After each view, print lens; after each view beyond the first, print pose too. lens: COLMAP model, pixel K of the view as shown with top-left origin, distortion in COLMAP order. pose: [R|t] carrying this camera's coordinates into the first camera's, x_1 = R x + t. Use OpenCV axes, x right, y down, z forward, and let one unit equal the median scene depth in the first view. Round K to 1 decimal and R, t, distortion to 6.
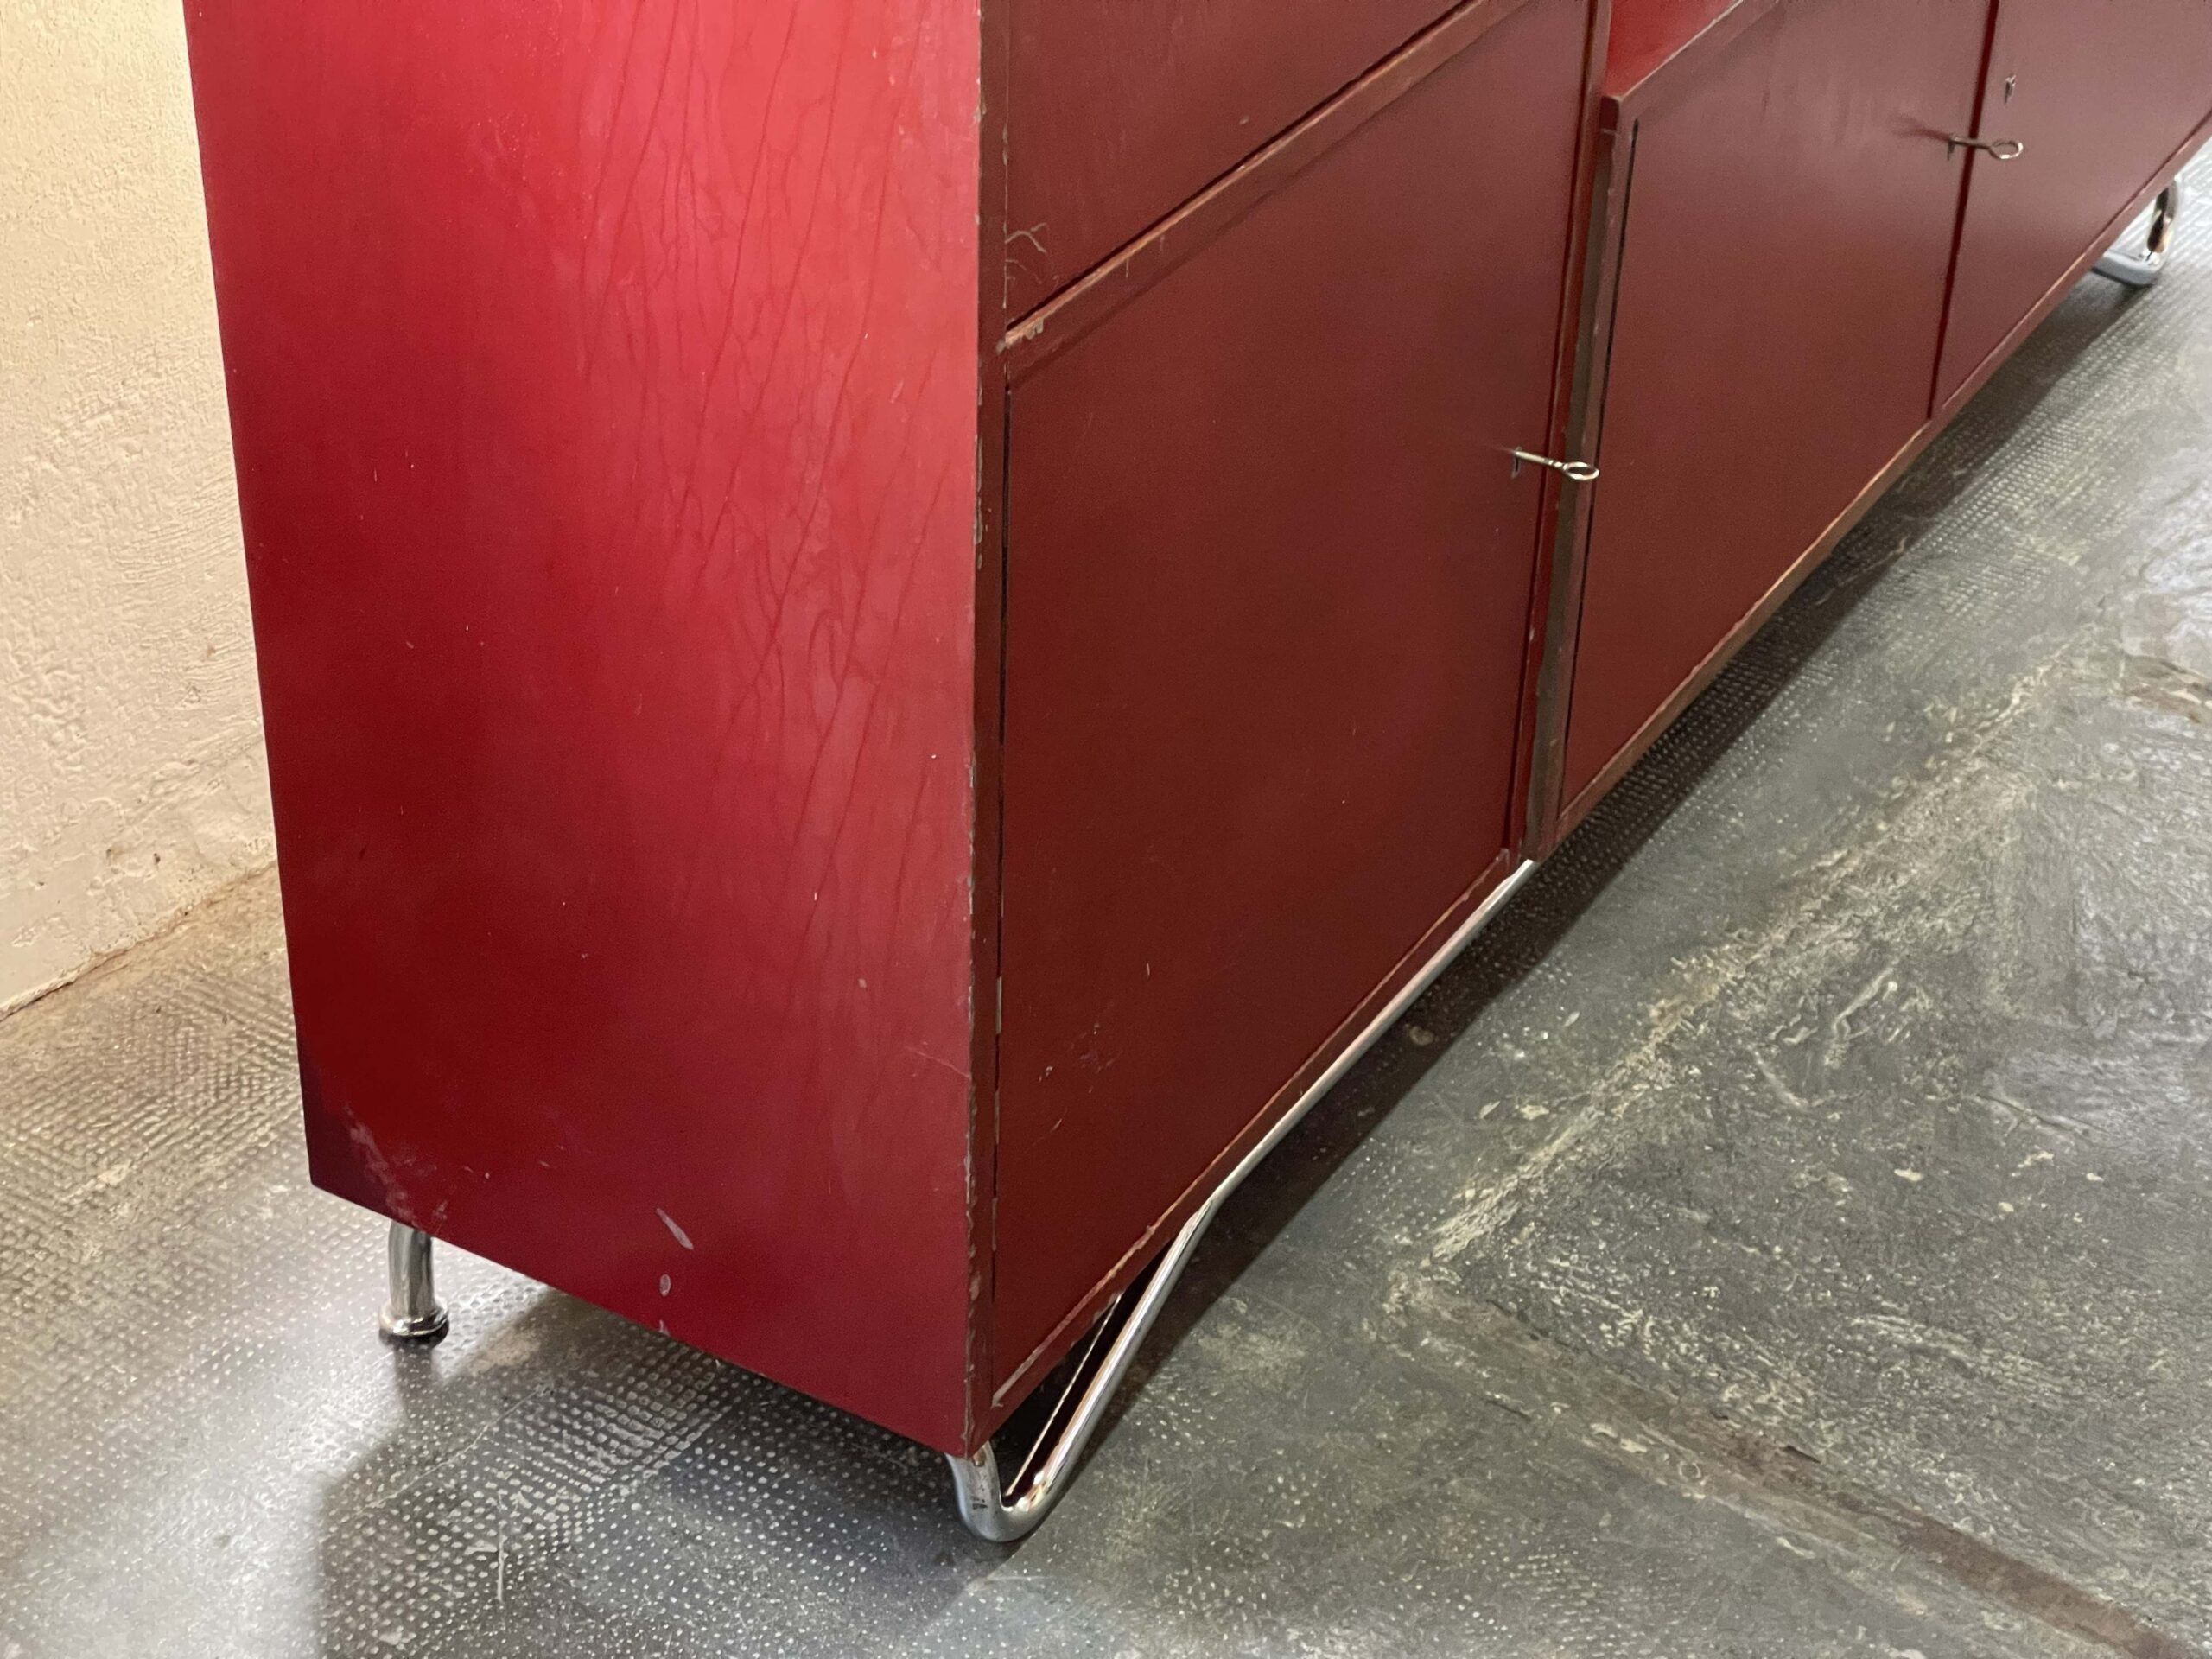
lens RADIAL K [[4142.5, 0, 1111.7], [0, 4142.5, 827.9], [0, 0, 1]] dist [0.301976, -0.625802]
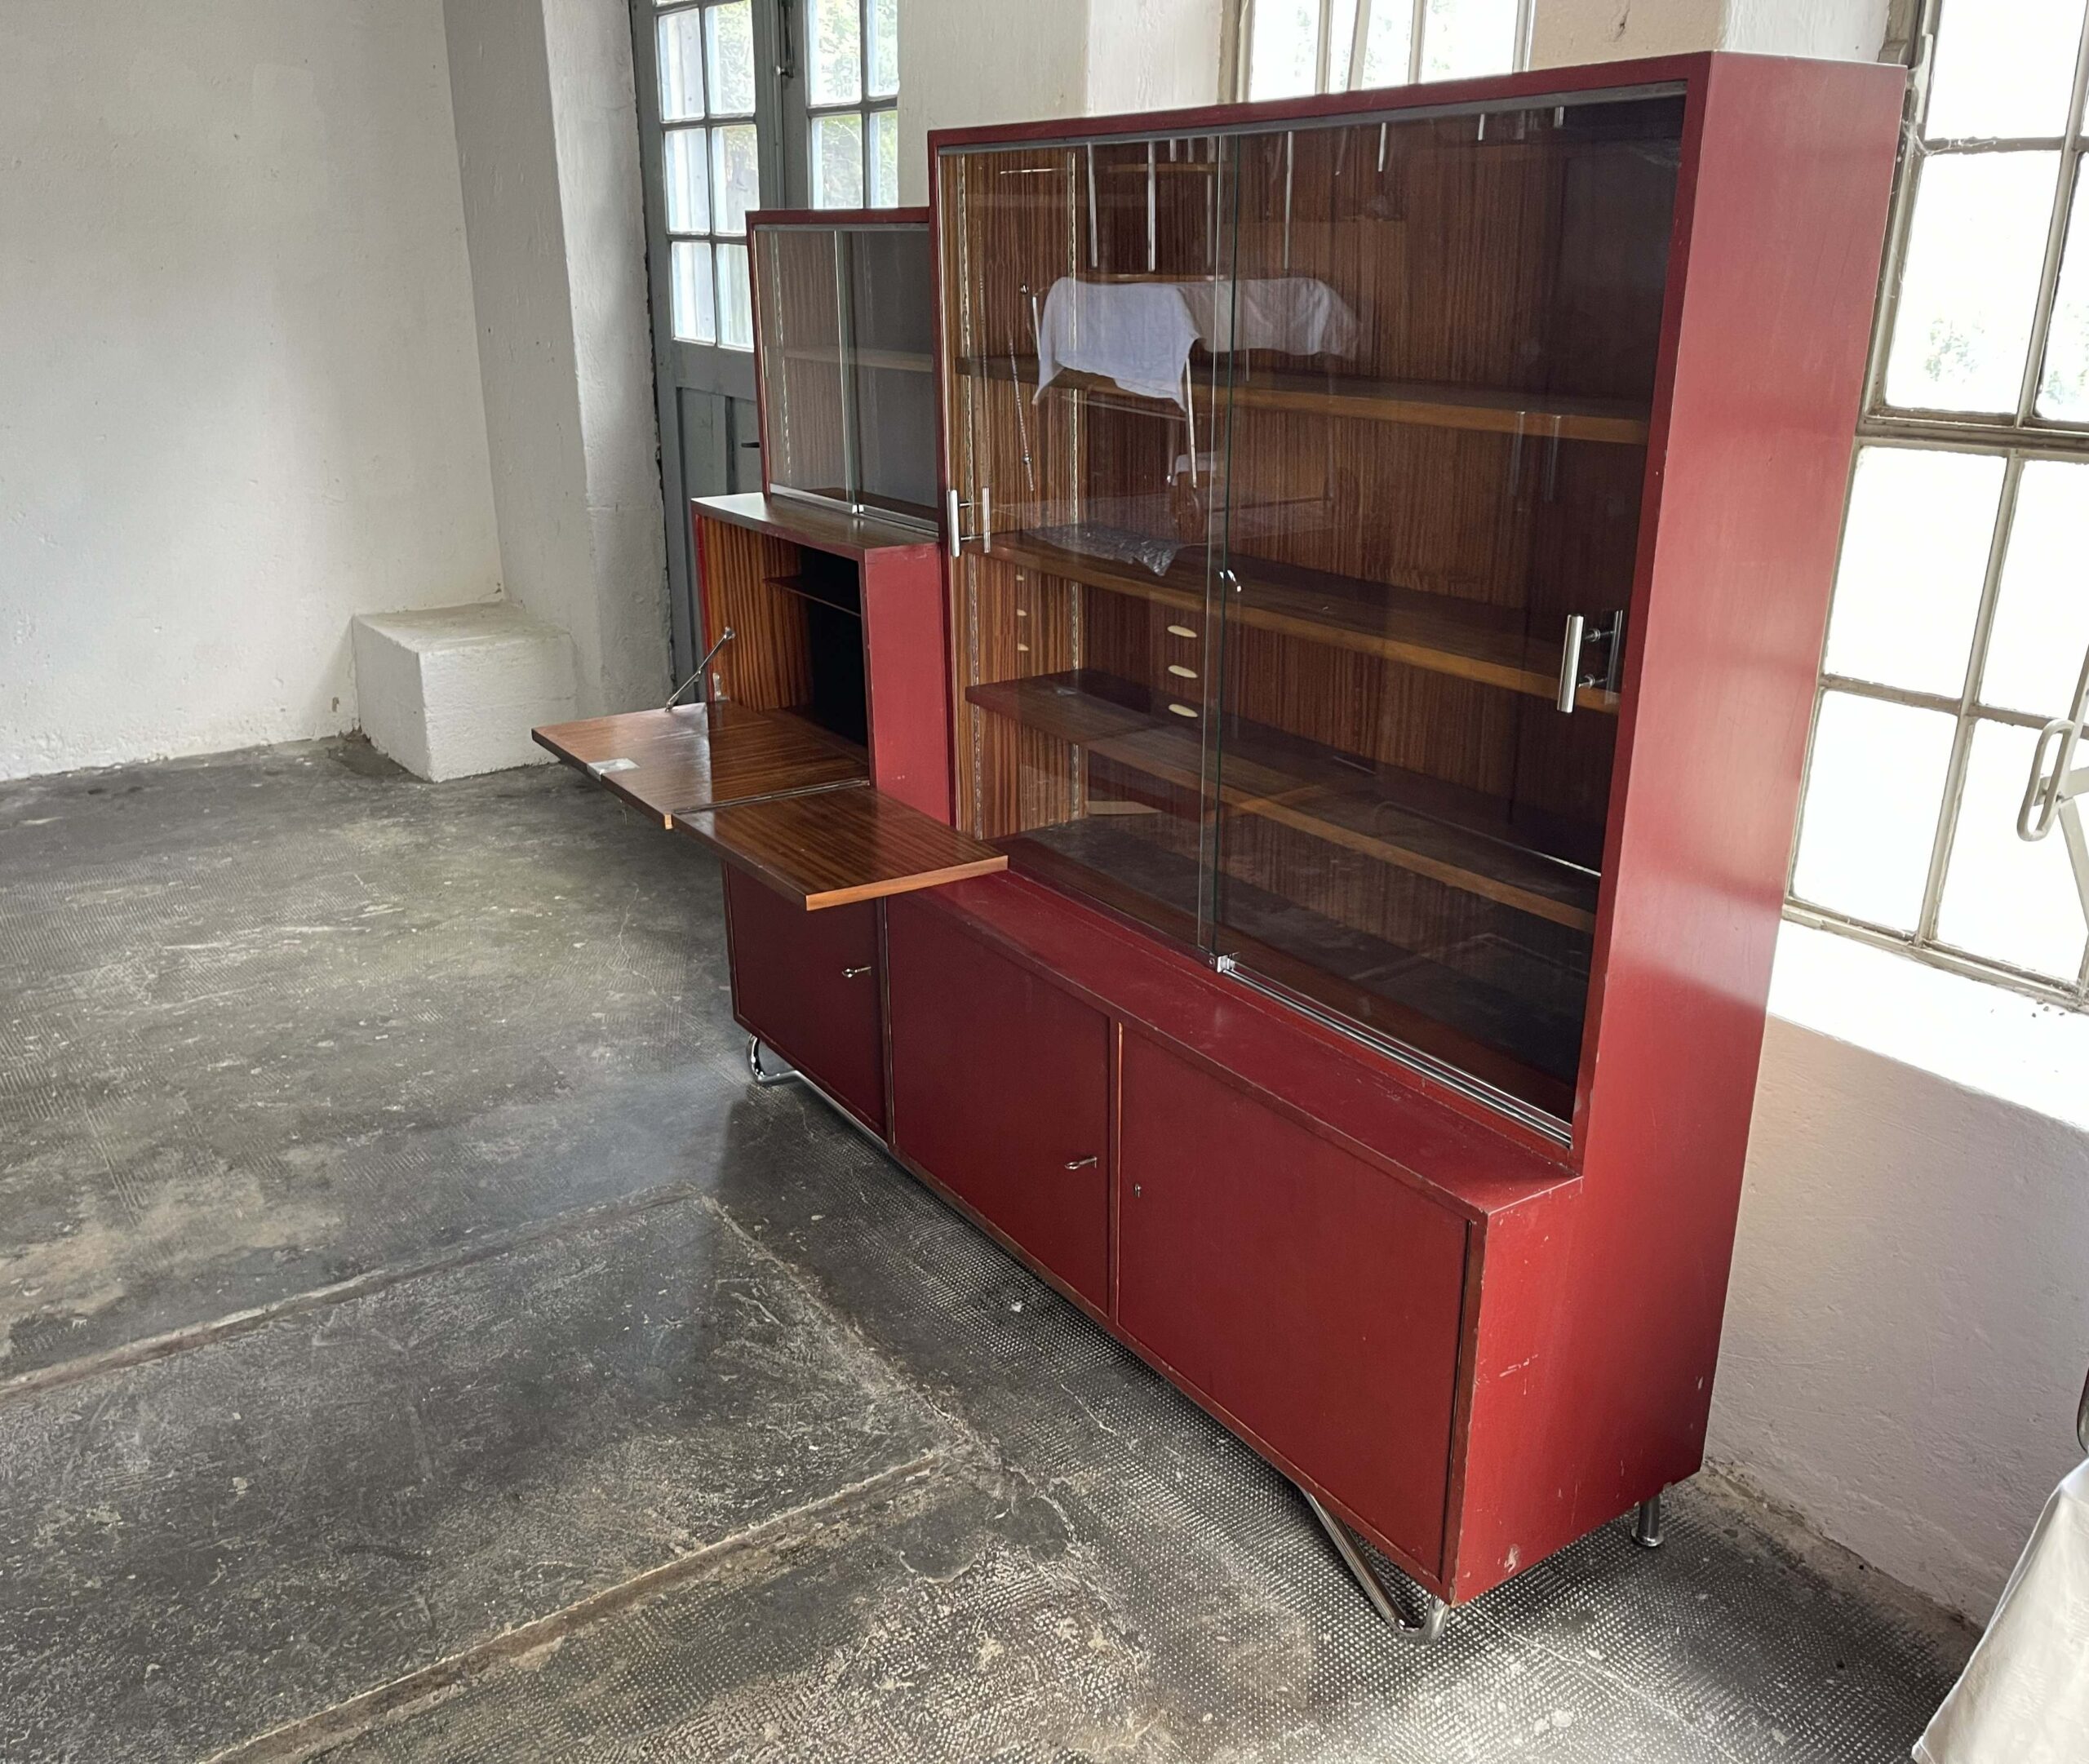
lens RADIAL K [[1786.6, 0, 1048.7], [0, 1786.6, 892.7], [0, 0, 1]] dist [0.053617, -0.009006]
pose [[-0.315834, 0.299309, -0.900368, 1.132083], [-0.524977, 0.735326, 0.428597, -0.766039], [0.790347, 0.608038, -0.075111, 1.204109]]
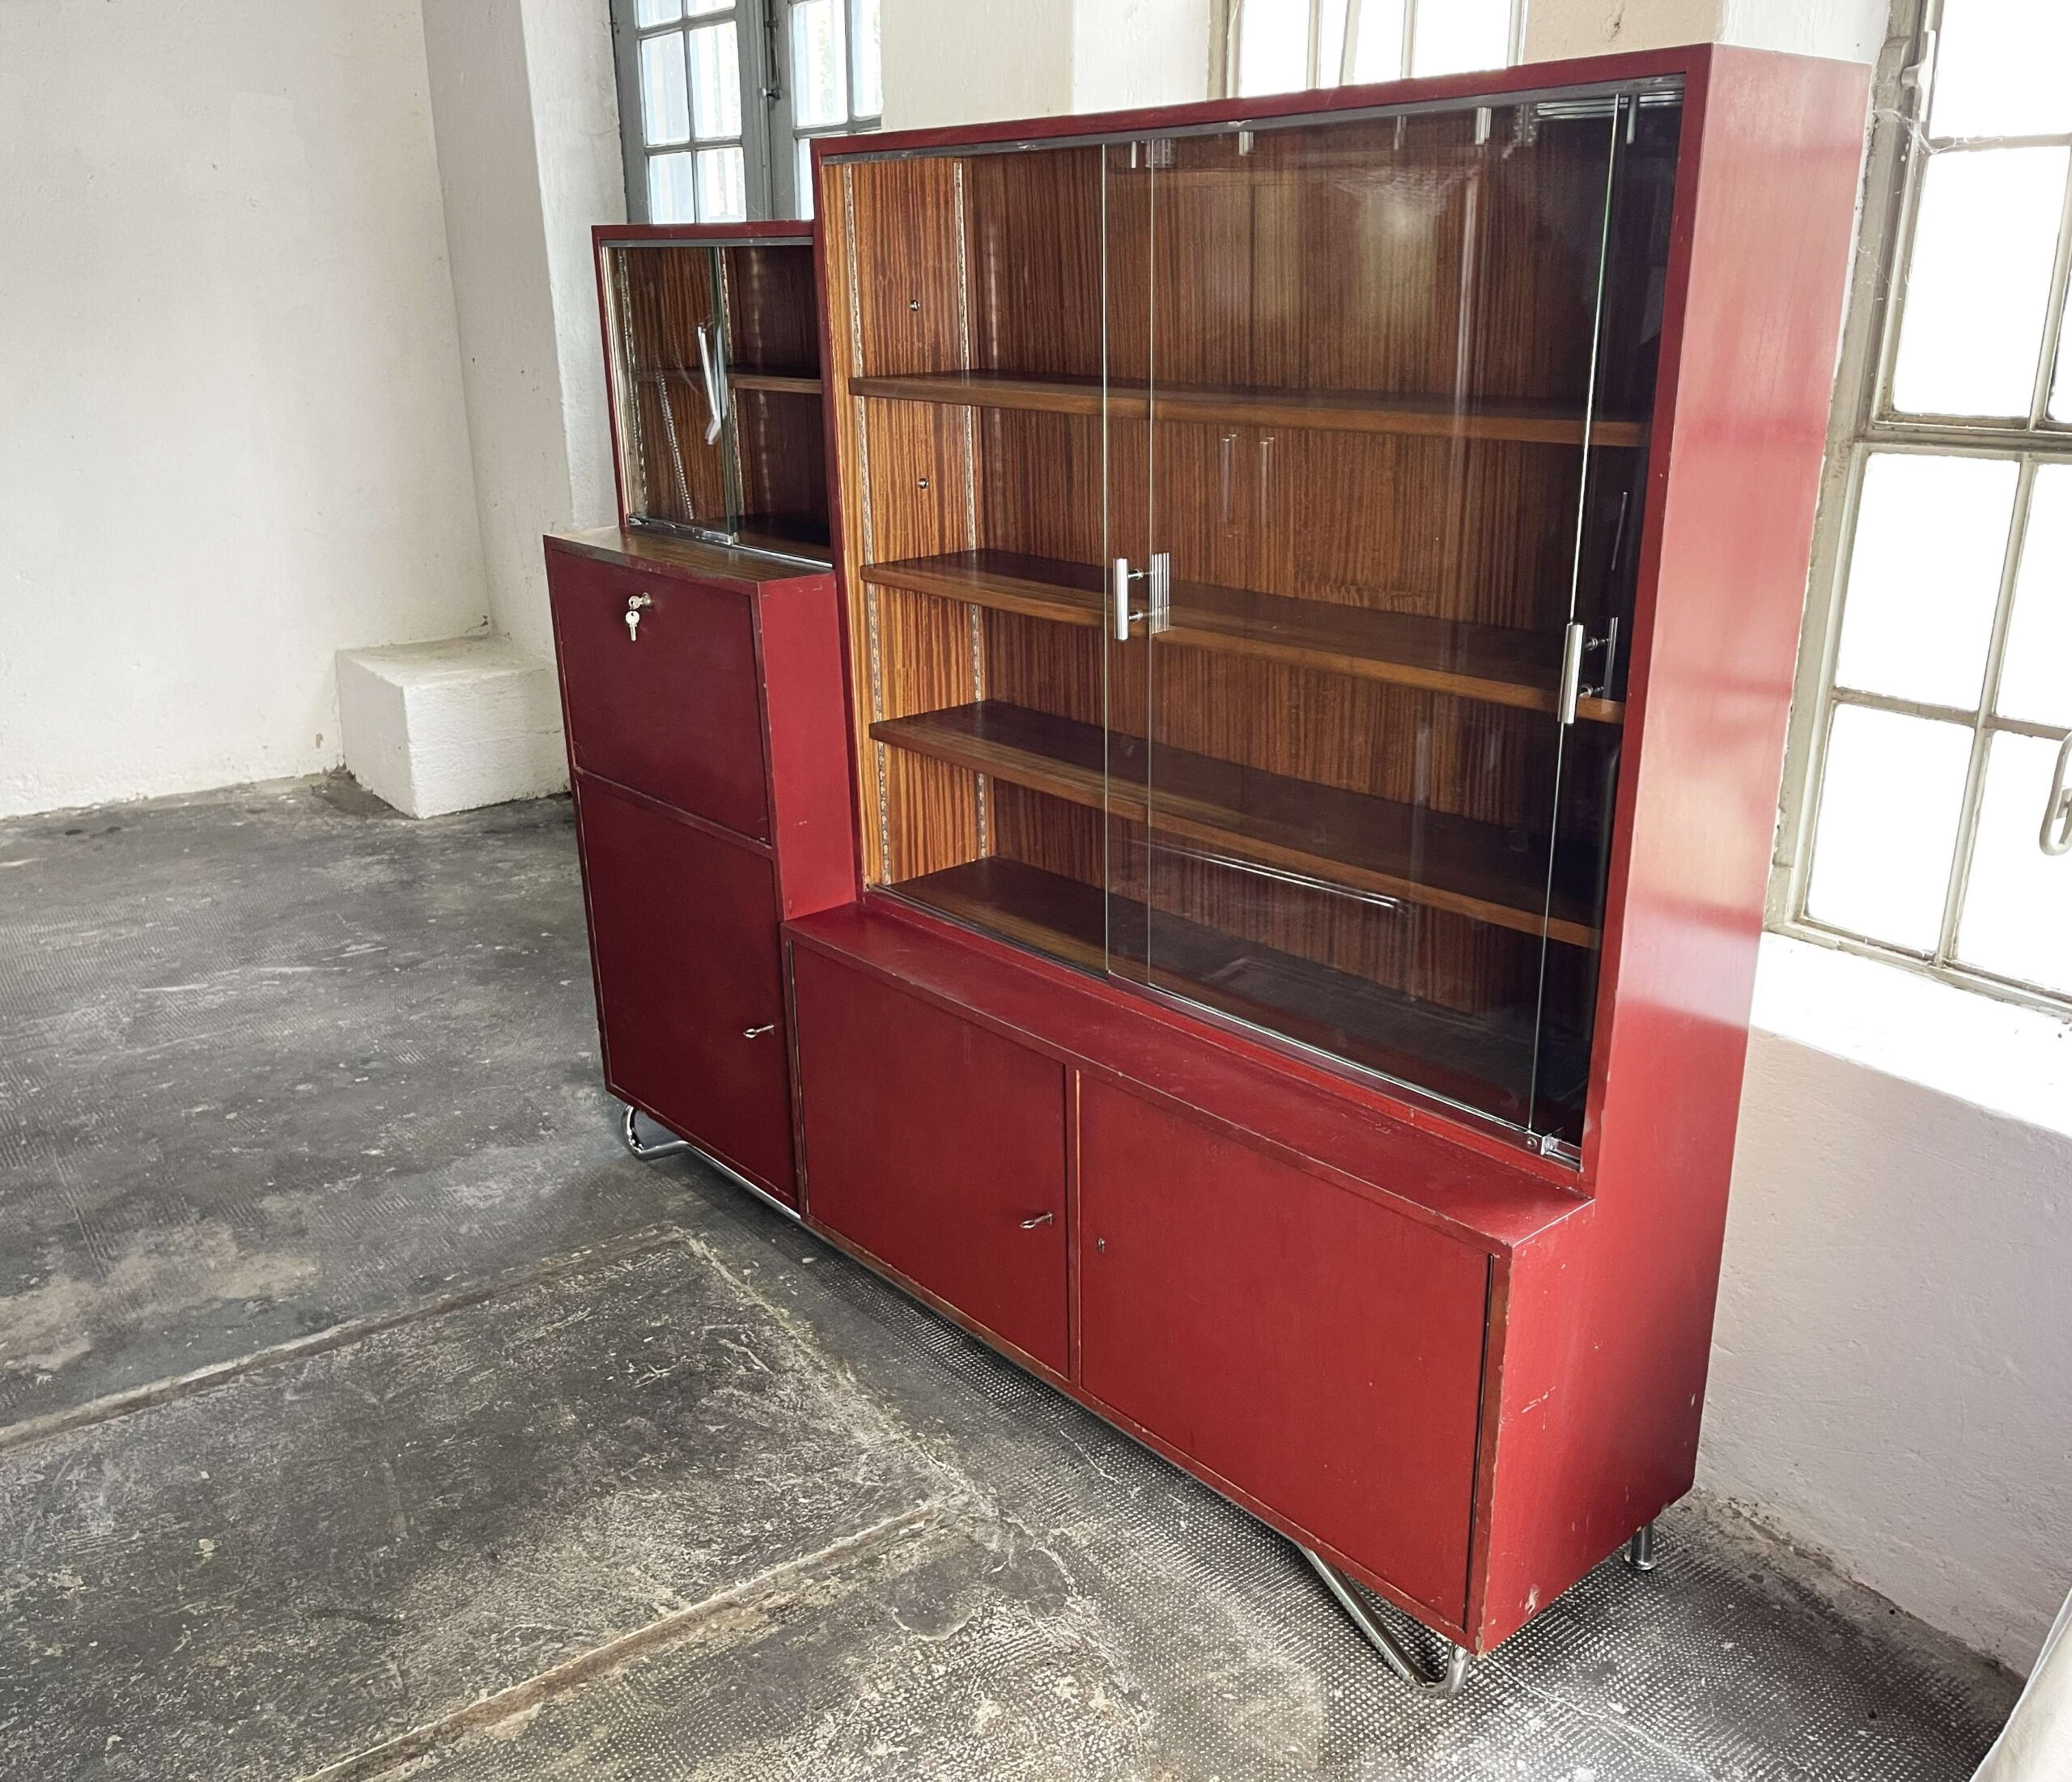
lens RADIAL K [[1803.3, 0, 1057.7], [0, 1803.3, 899.5], [0, 0, 1]] dist [0.065621, -0.042261]
pose [[-0.310168, 0.289418, -0.905557, 1.110922], [-0.517539, 0.747614, 0.416204, -0.757762], [0.797464, 0.597754, -0.082101, 1.209783]]
